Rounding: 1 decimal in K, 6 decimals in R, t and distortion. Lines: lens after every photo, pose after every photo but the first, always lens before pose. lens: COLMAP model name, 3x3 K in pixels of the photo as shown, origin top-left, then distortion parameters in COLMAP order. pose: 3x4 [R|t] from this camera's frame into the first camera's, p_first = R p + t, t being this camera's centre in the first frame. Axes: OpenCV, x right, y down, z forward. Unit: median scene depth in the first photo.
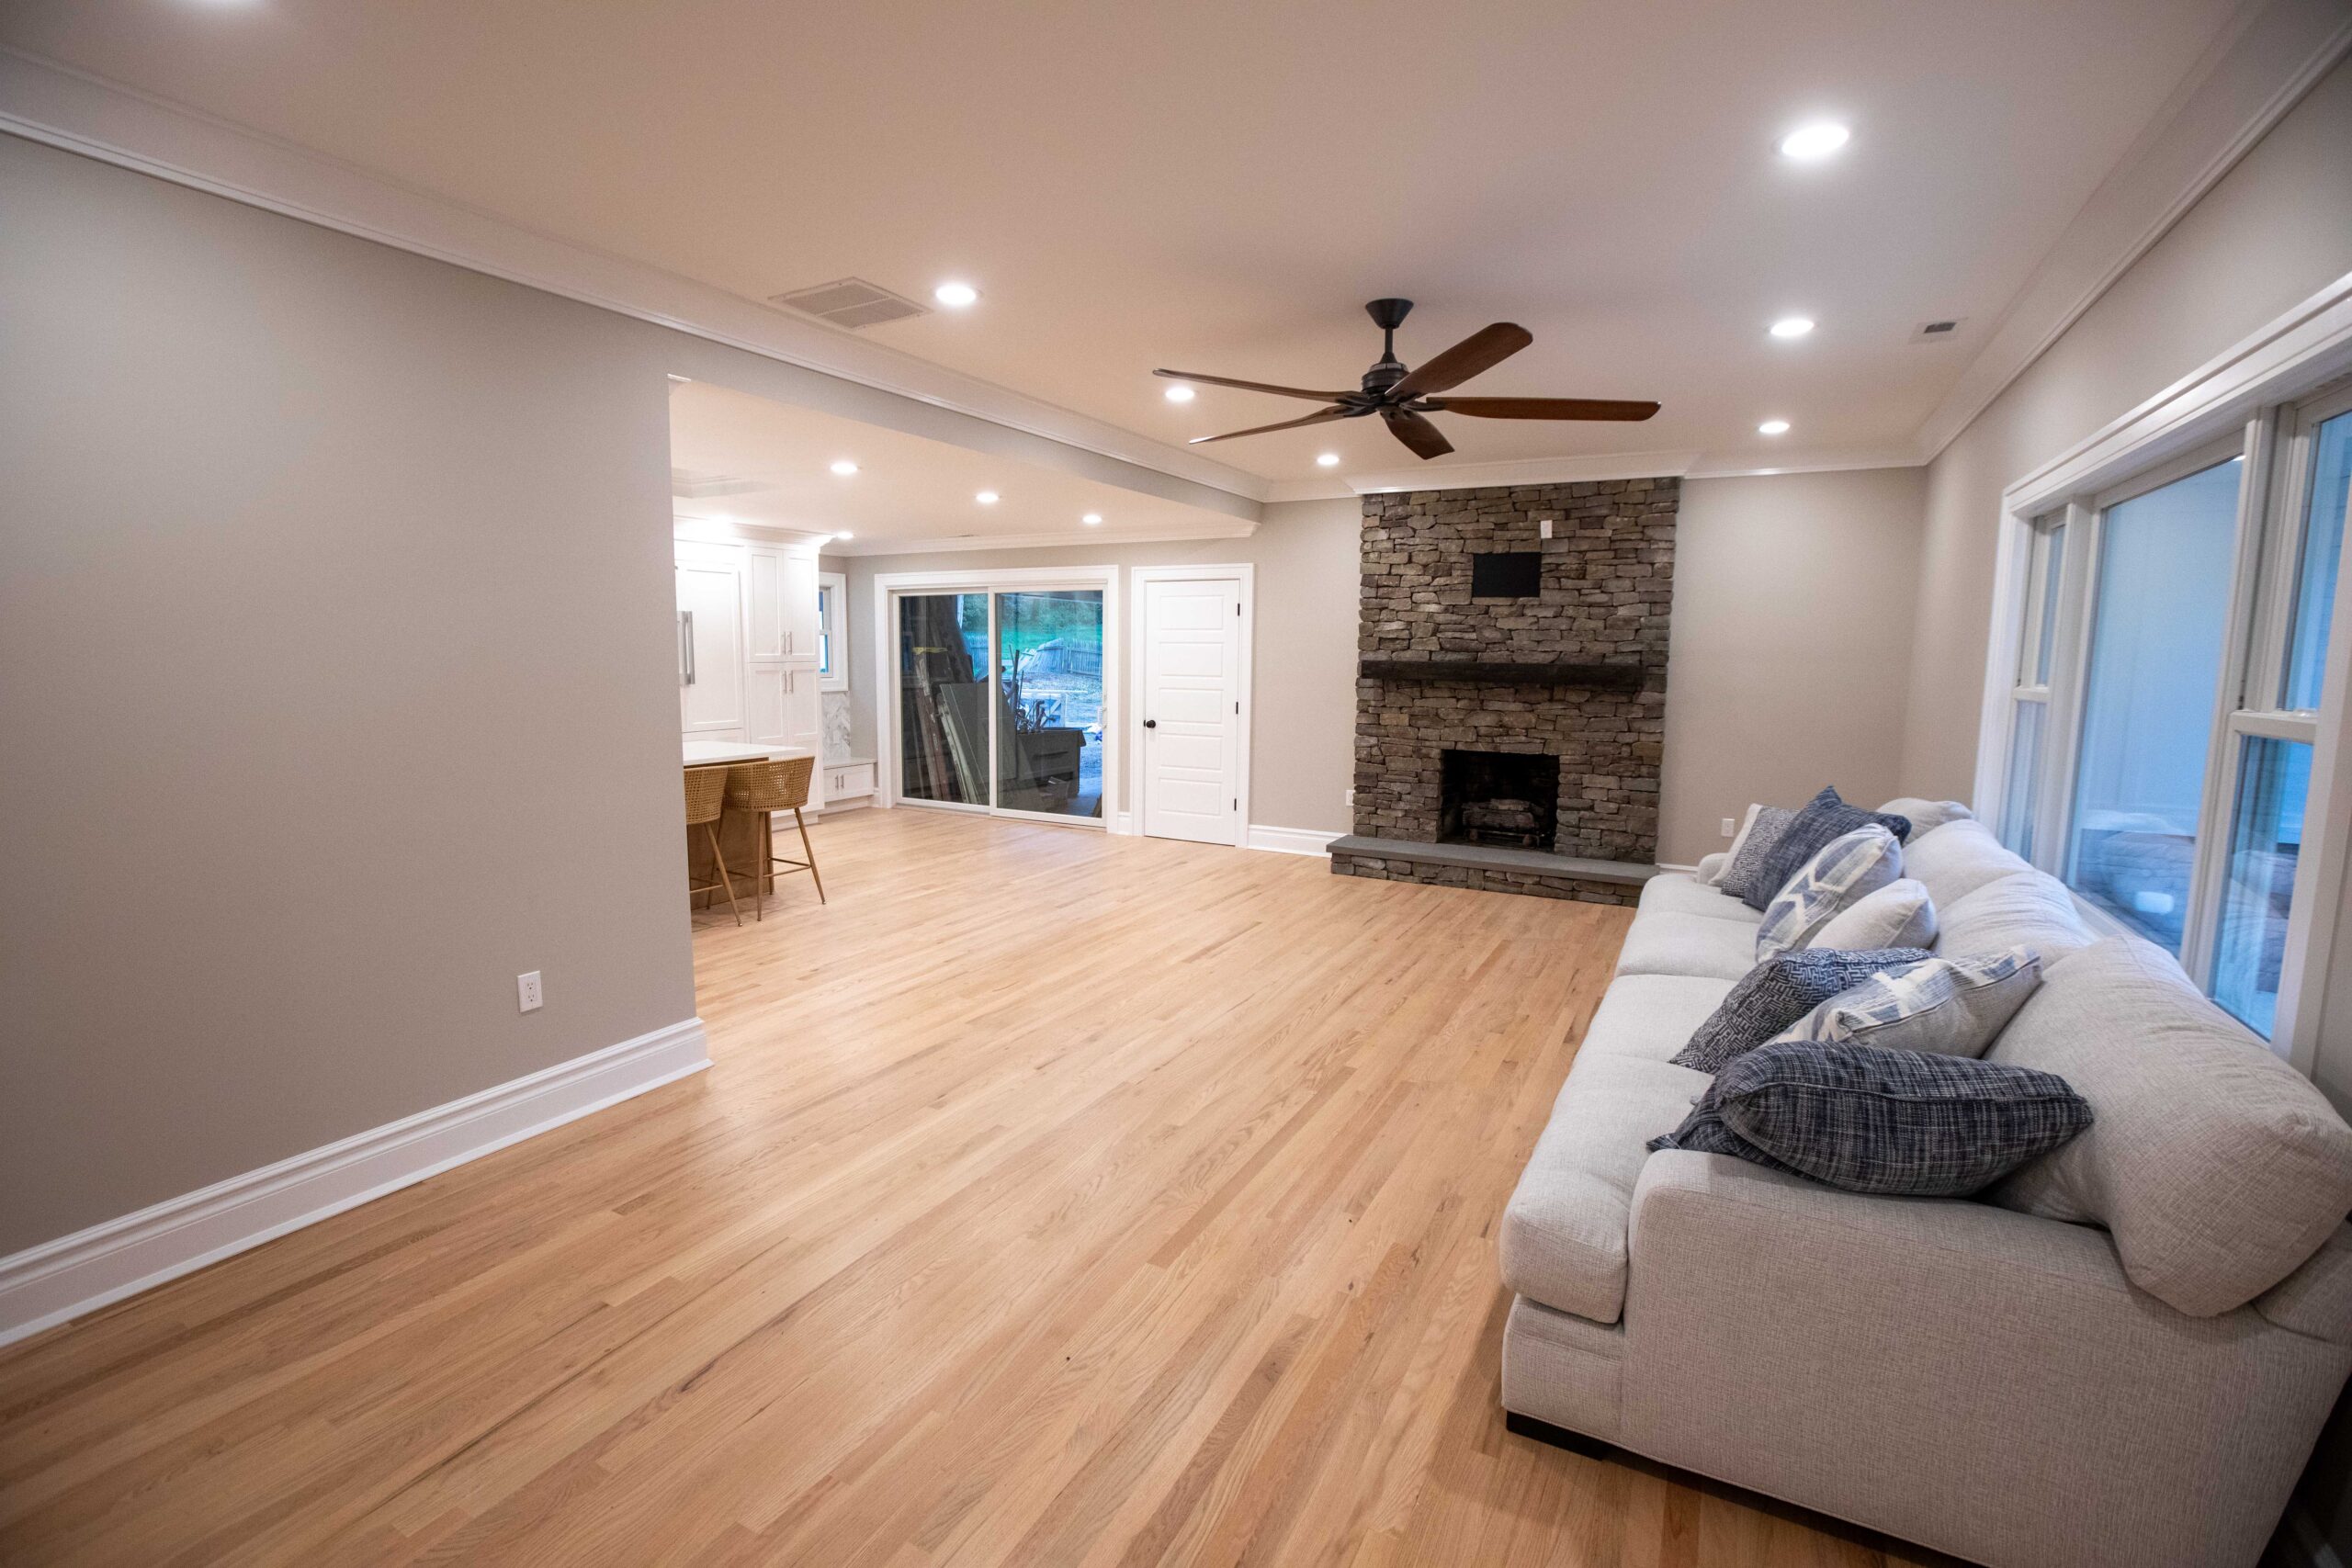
lens RADIAL K [[1062.8, 0, 1142.9], [0, 1062.8, 778.1], [0, 0, 1]] dist [-0.053157, 0.014897]
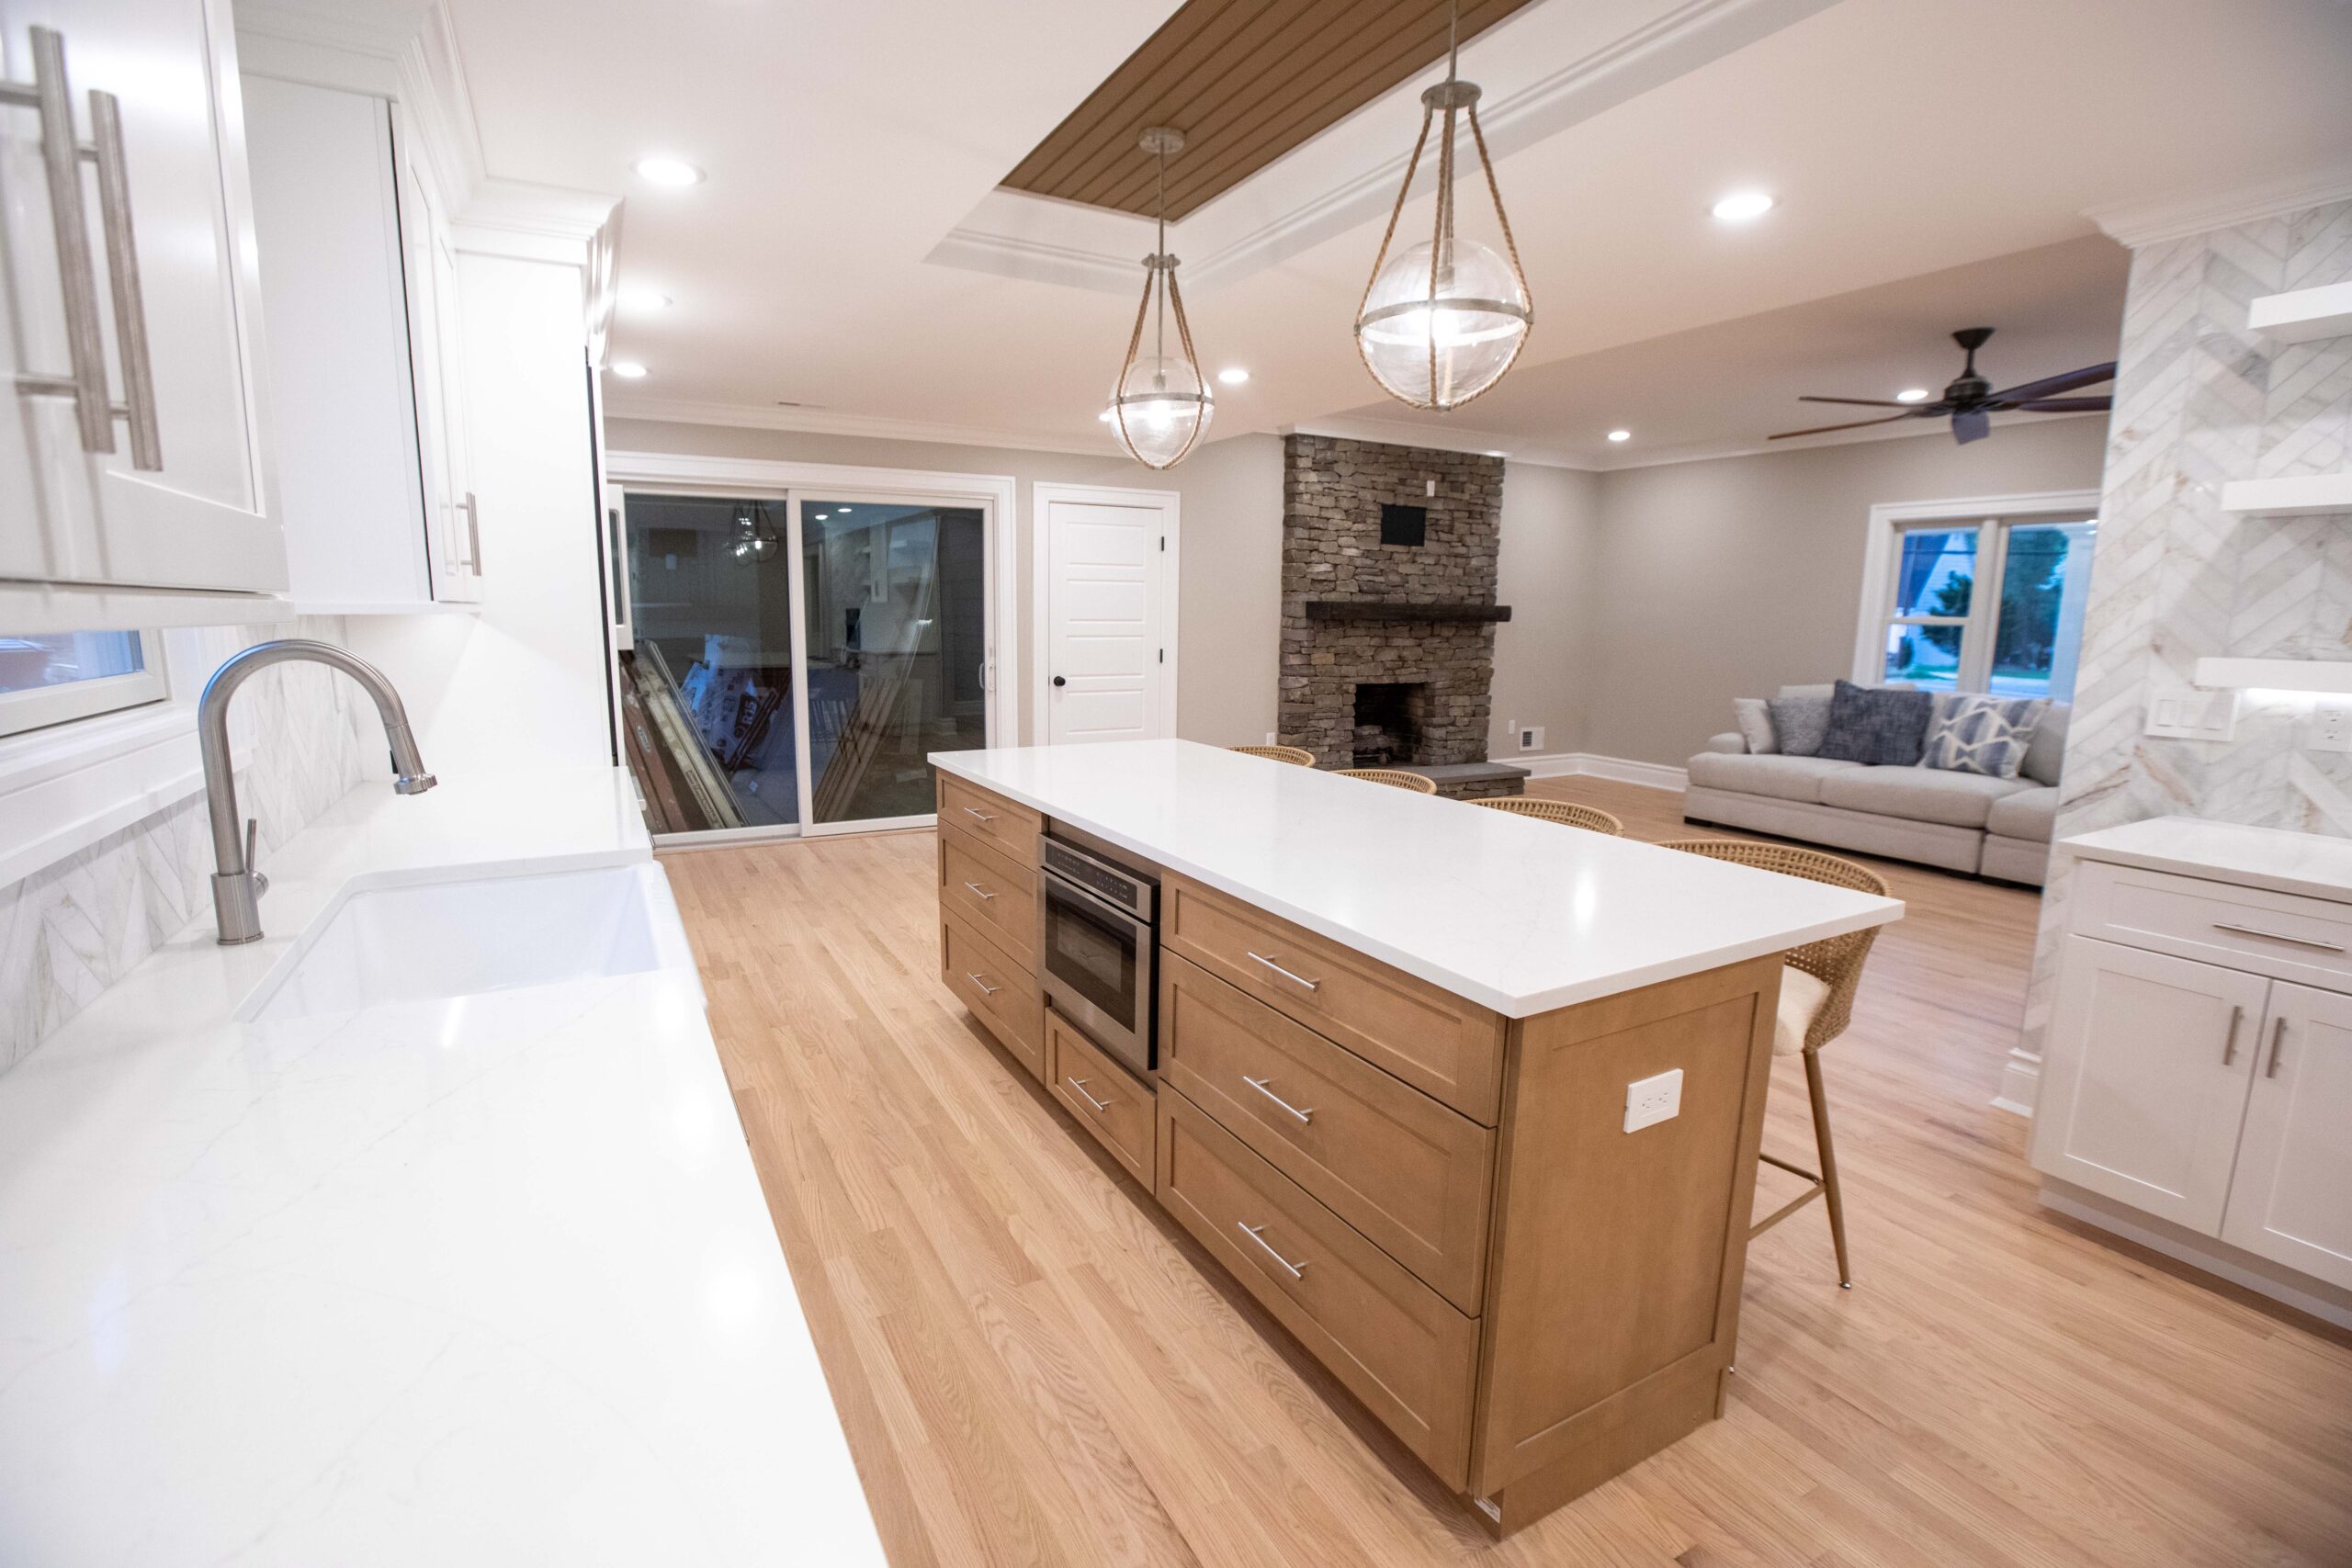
lens RADIAL K [[1062.8, 0, 1142.9], [0, 1062.8, 778.1], [0, 0, 1]] dist [-0.053157, 0.014897]
pose [[0.534576, -0.135103, 0.834251, -0.788089], [0.096443, 0.990443, 0.098598, -0.063223], [-0.839599, 0.027749, 0.542497, 0.629229]]
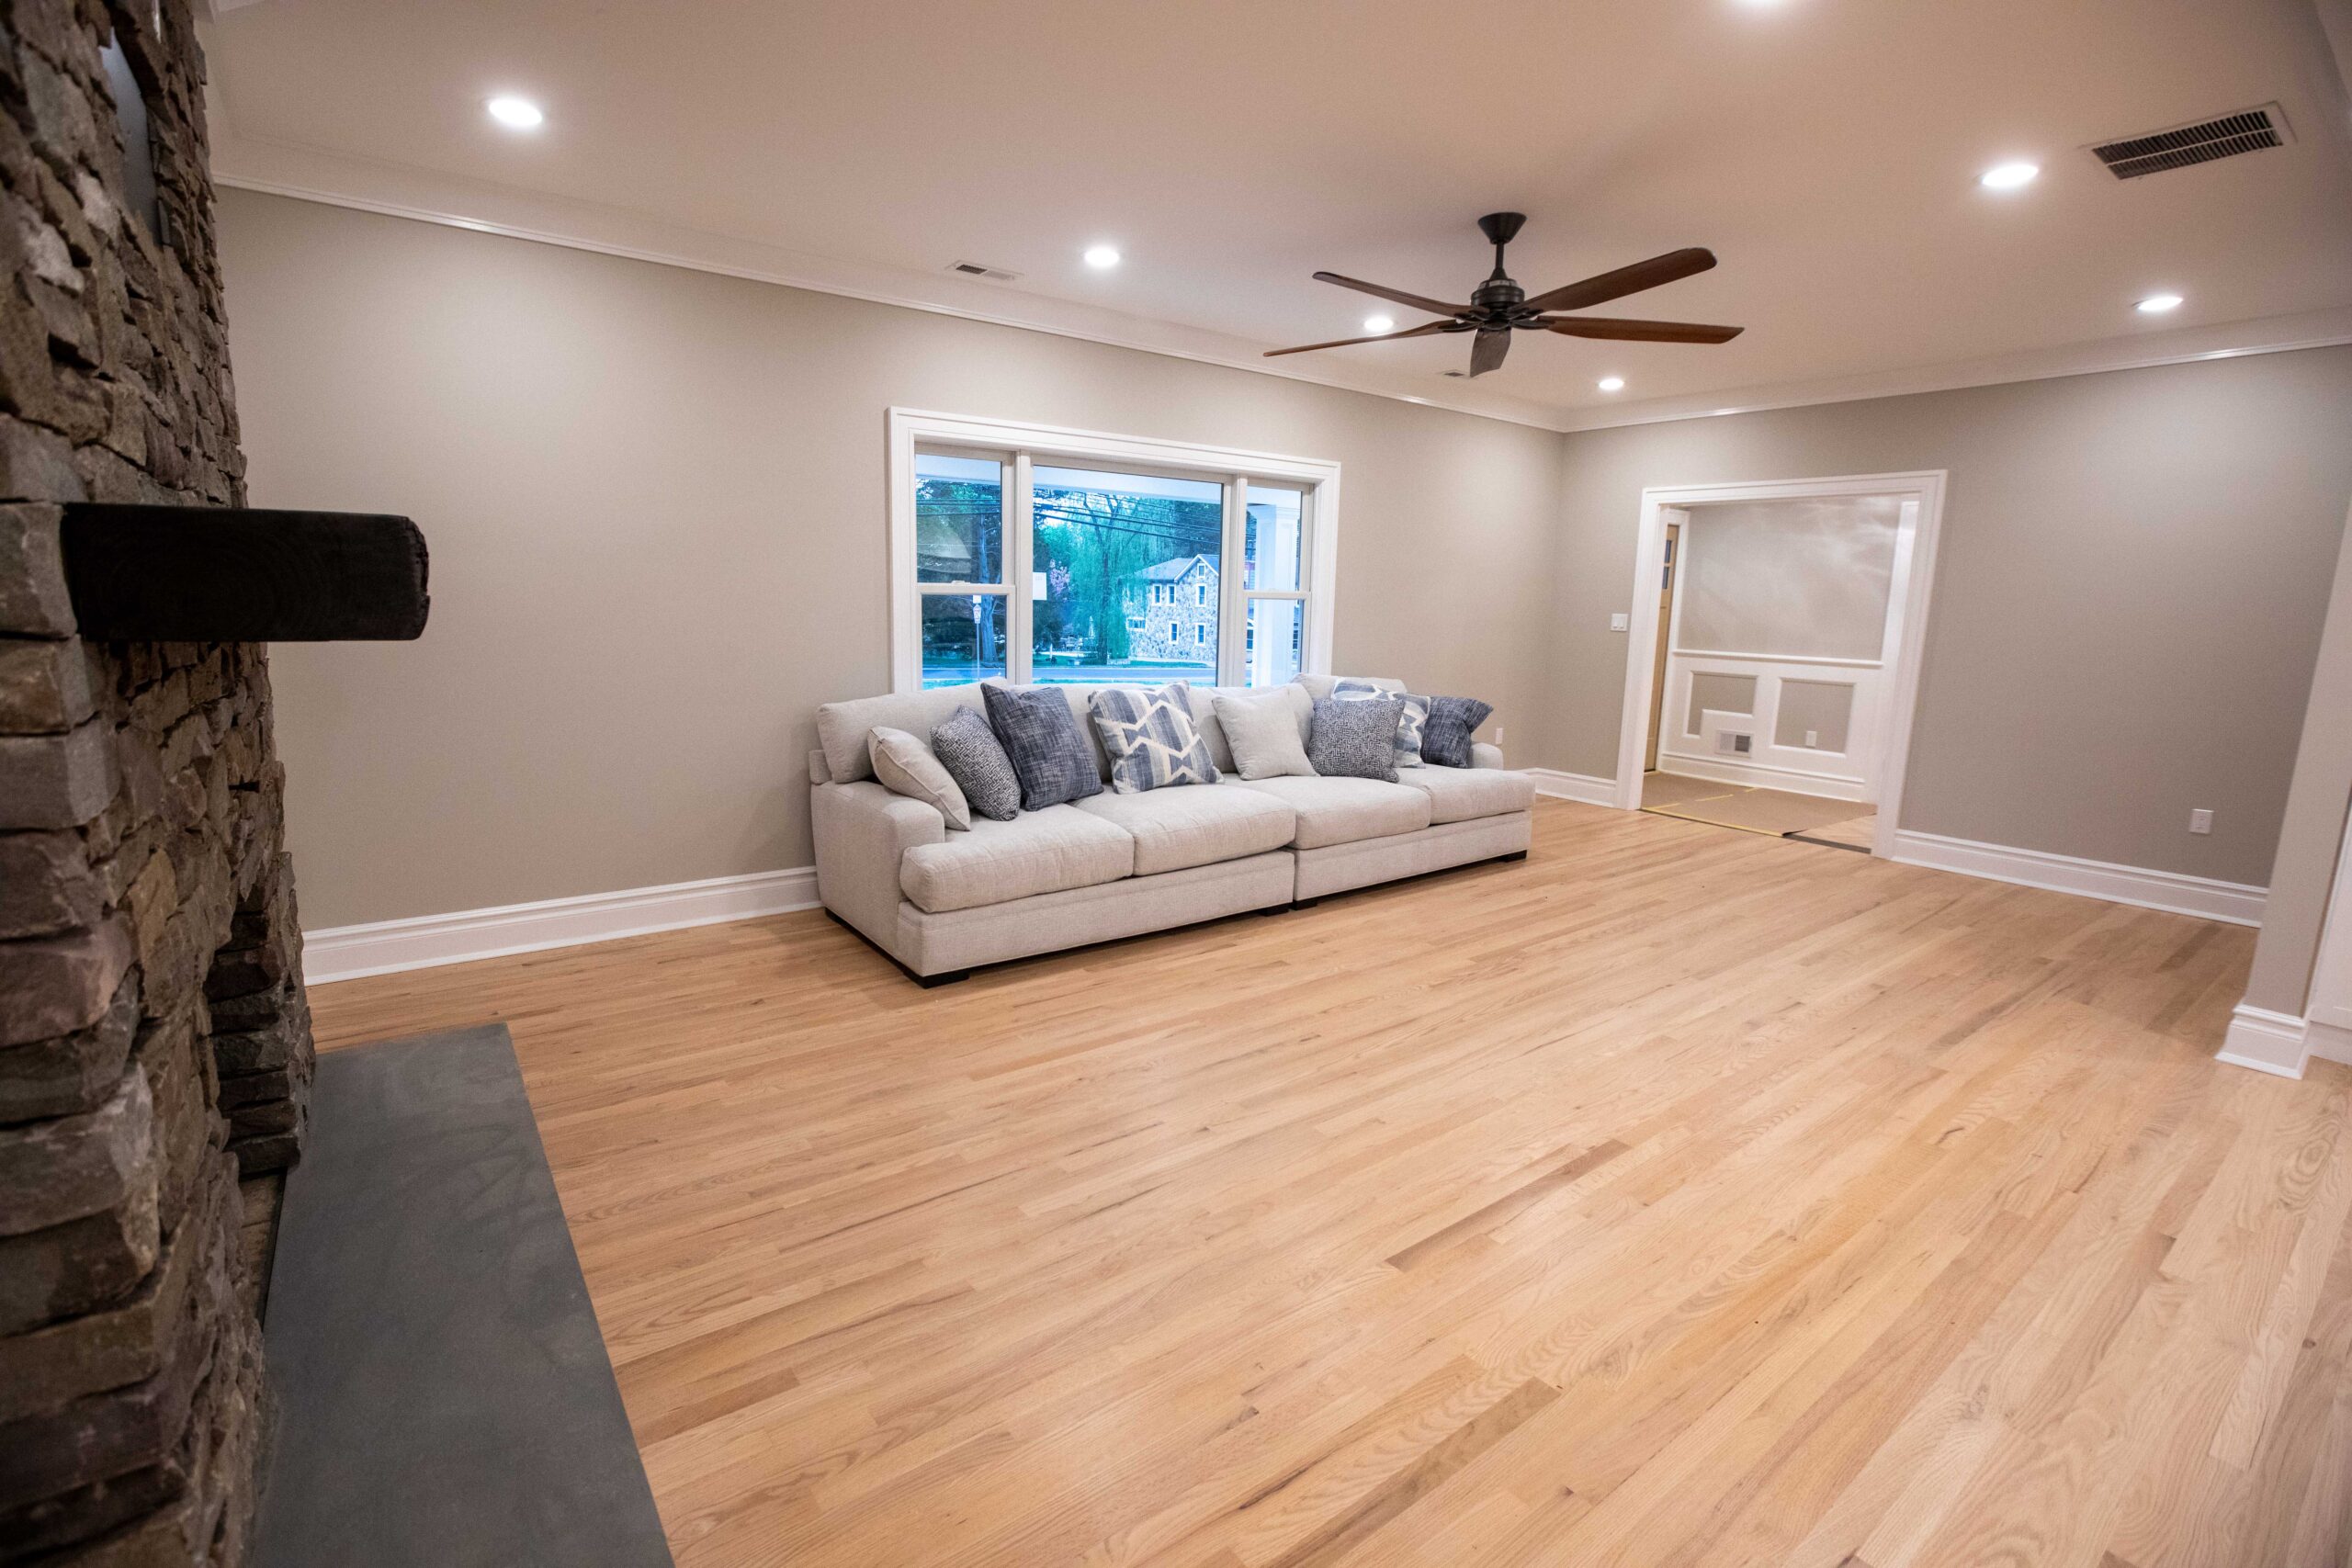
lens RADIAL K [[1062.8, 0, 1142.9], [0, 1062.8, 778.1], [0, 0, 1]] dist [-0.053157, 0.014897]
pose [[-0.911233, -0.096760, 0.400366, 0.051525], [0.022204, 0.959062, 0.282323, -0.120243], [-0.411293, 0.266151, -0.871780, 1.145105]]
